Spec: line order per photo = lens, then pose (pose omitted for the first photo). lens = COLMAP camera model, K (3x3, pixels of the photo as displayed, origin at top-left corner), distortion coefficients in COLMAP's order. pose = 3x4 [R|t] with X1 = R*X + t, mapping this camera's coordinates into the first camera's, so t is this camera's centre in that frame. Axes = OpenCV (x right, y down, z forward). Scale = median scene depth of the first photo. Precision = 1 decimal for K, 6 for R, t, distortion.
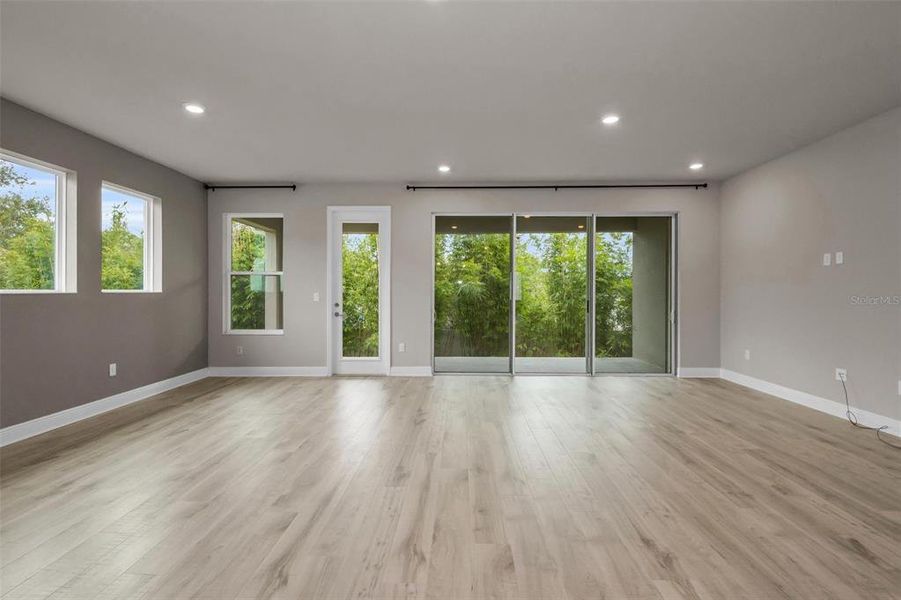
lens RADIAL K [[427.1, 0, 450.9], [0, 427.1, 290.8], [0, 0, 1]] dist [-0.012744, -0.005616]
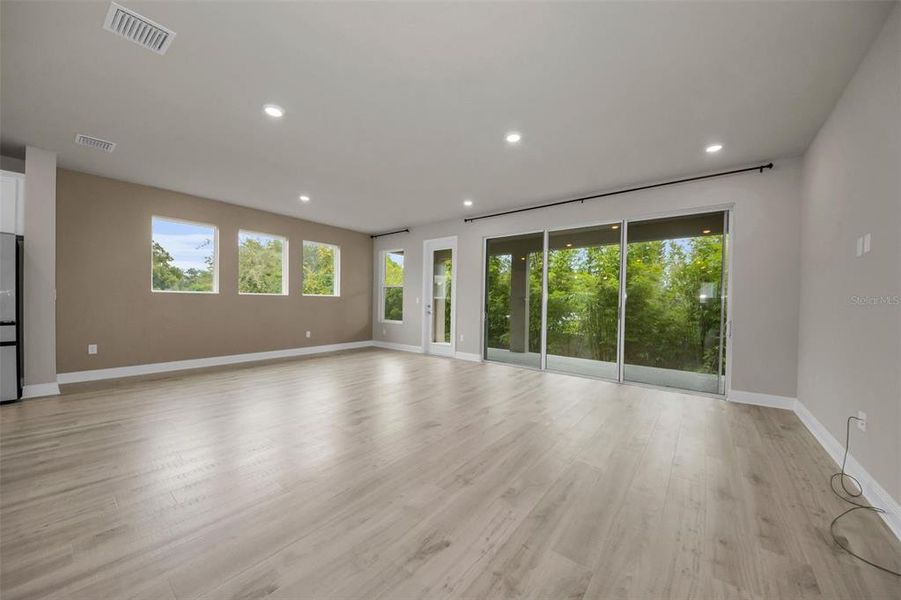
lens RADIAL K [[326.6, 0, 441.6], [0, 326.6, 298.3], [0, 0, 1]] dist [0.001553, -0.002559]
pose [[0.785949, 0.006088, -0.618262, 0.480202], [-0.015878, 0.999820, -0.010340, 0.017652], [0.618088, 0.017944, 0.785904, 0.135764]]
